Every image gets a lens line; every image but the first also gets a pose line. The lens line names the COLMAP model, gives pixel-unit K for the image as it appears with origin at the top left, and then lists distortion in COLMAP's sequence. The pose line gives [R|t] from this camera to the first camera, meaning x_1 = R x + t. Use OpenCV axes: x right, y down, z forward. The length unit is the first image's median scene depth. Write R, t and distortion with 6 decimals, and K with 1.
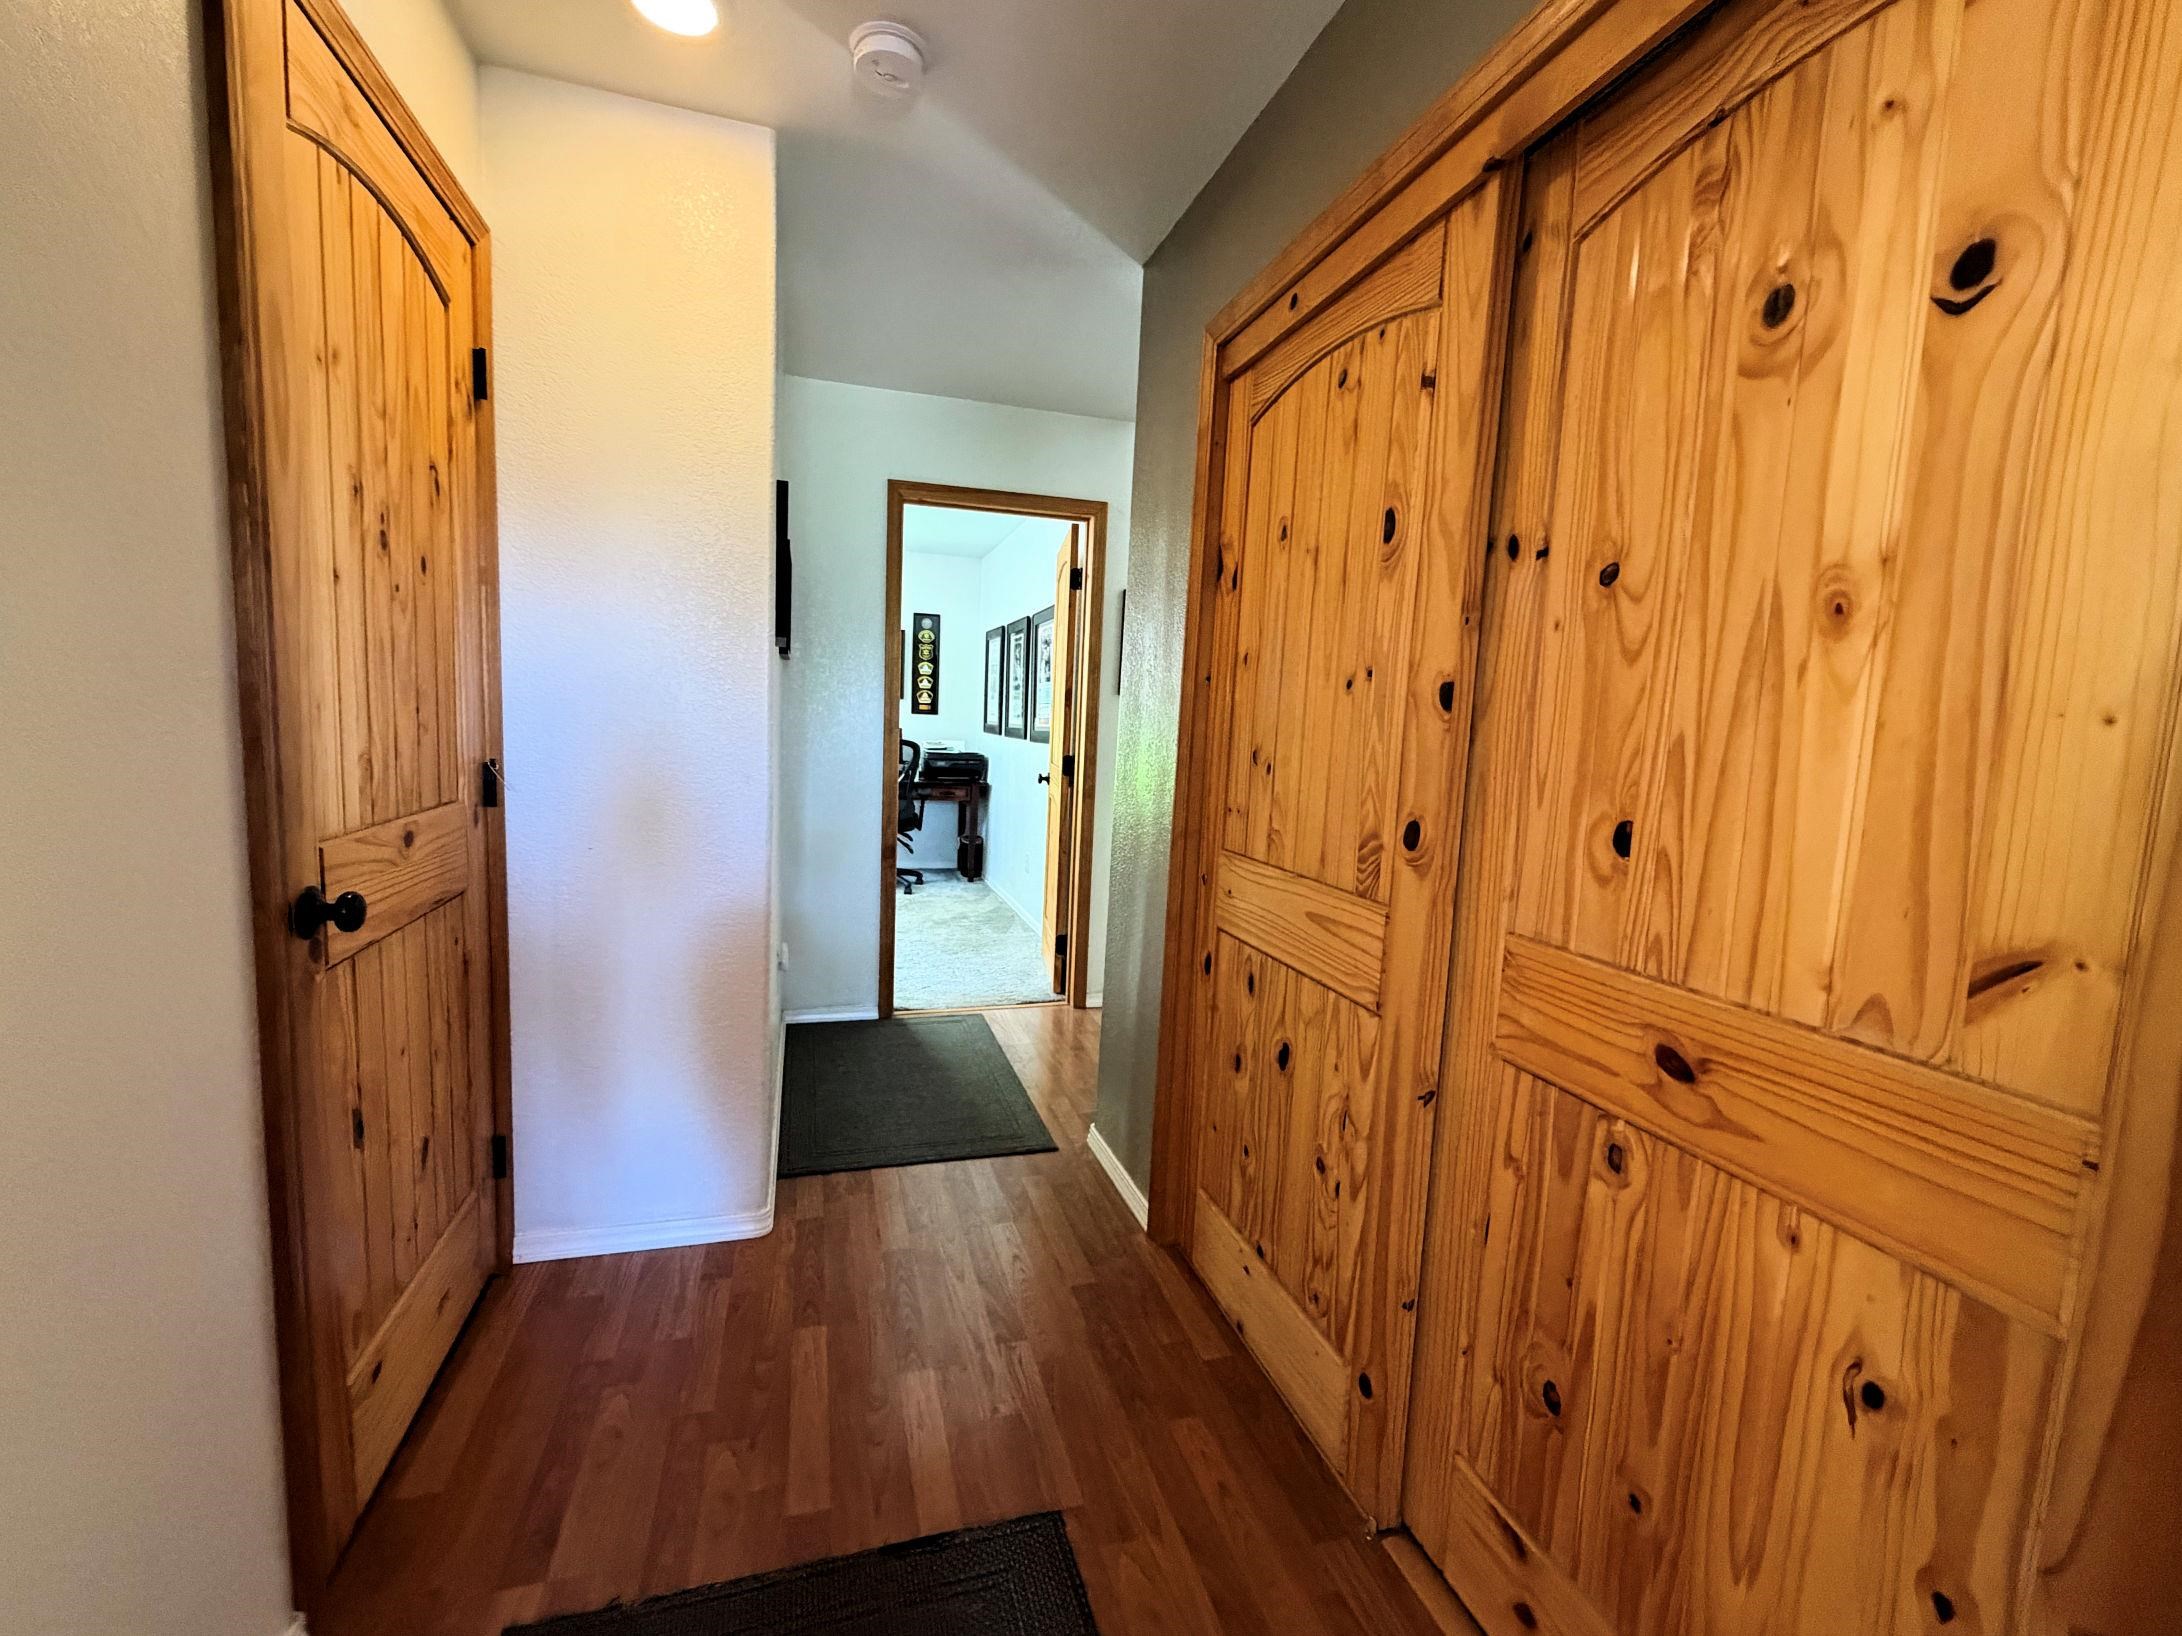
lens RADIAL K [[875.9, 0, 1089.0], [0, 875.9, 813.4], [0, 0, 1]] dist [0.002278, 0.000226]
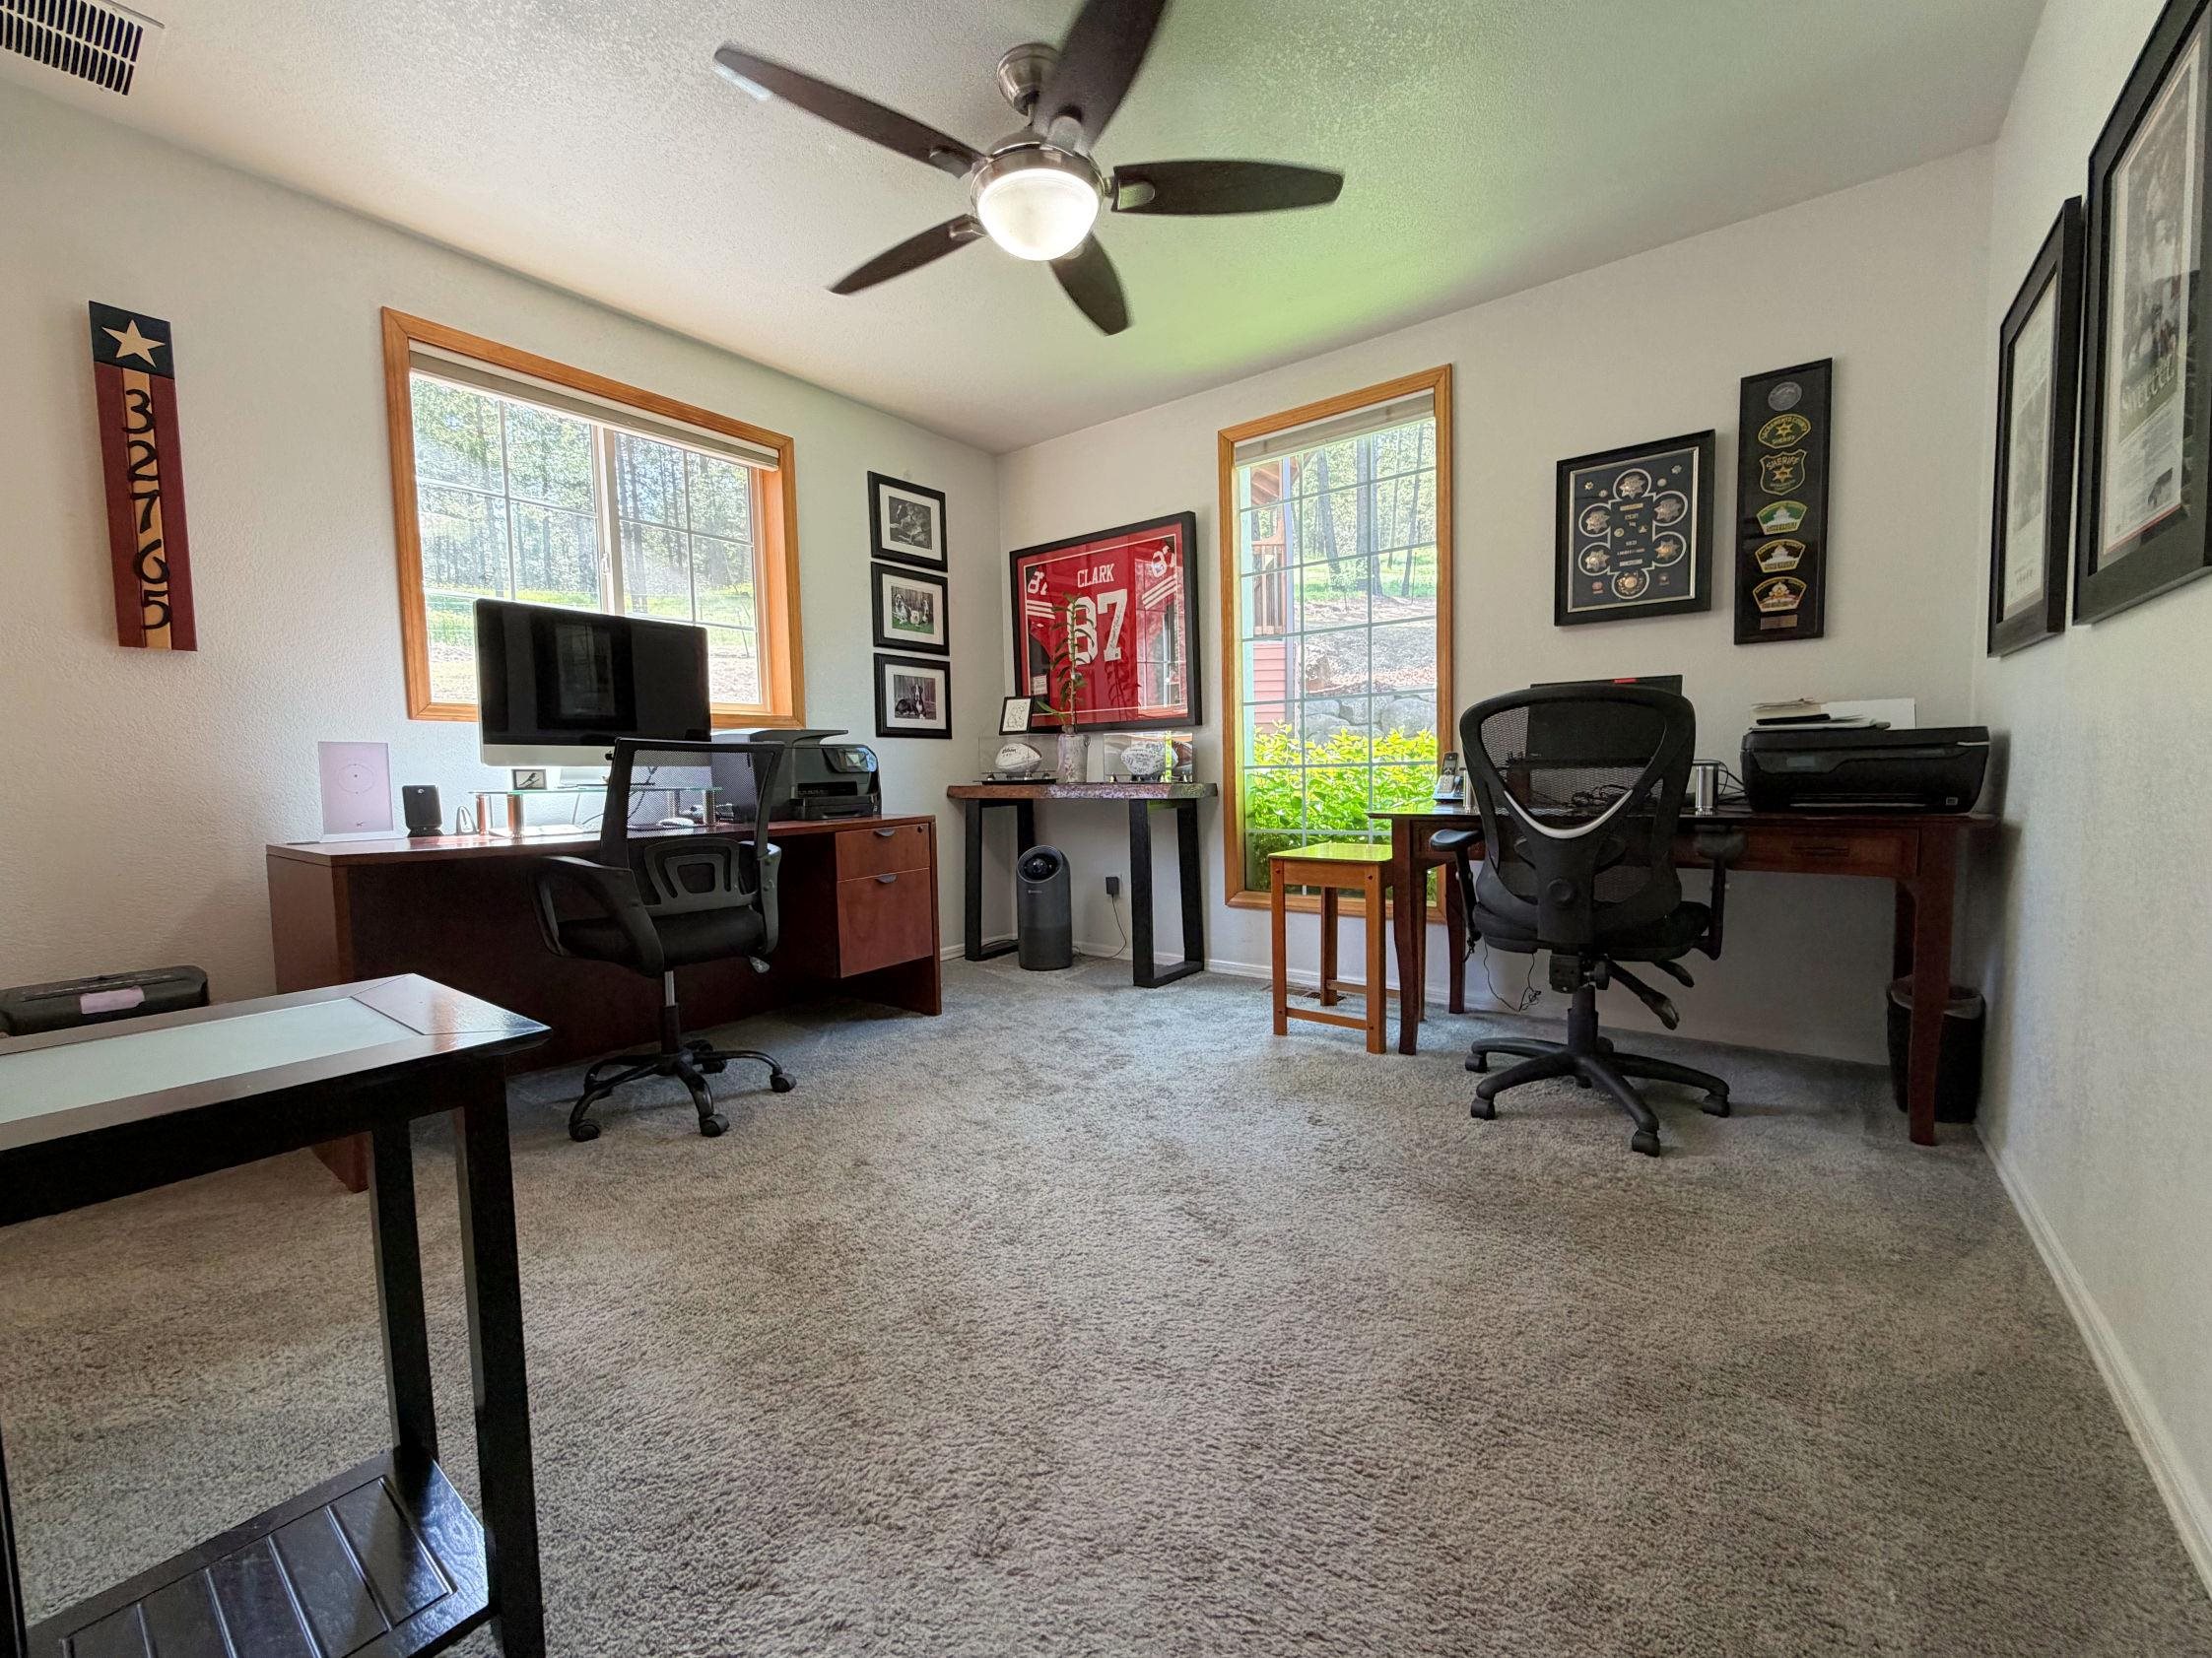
lens RADIAL K [[887.9, 0, 1092.7], [0, 887.9, 824.9], [0, 0, 1]] dist [0.002278, 0.000226]
pose [[0.567827, -0.001463, -0.823146, -0.042542], [-0.042580, 0.998607, -0.031148, -0.010095], [0.822046, 0.052736, 0.566974, 0.569571]]
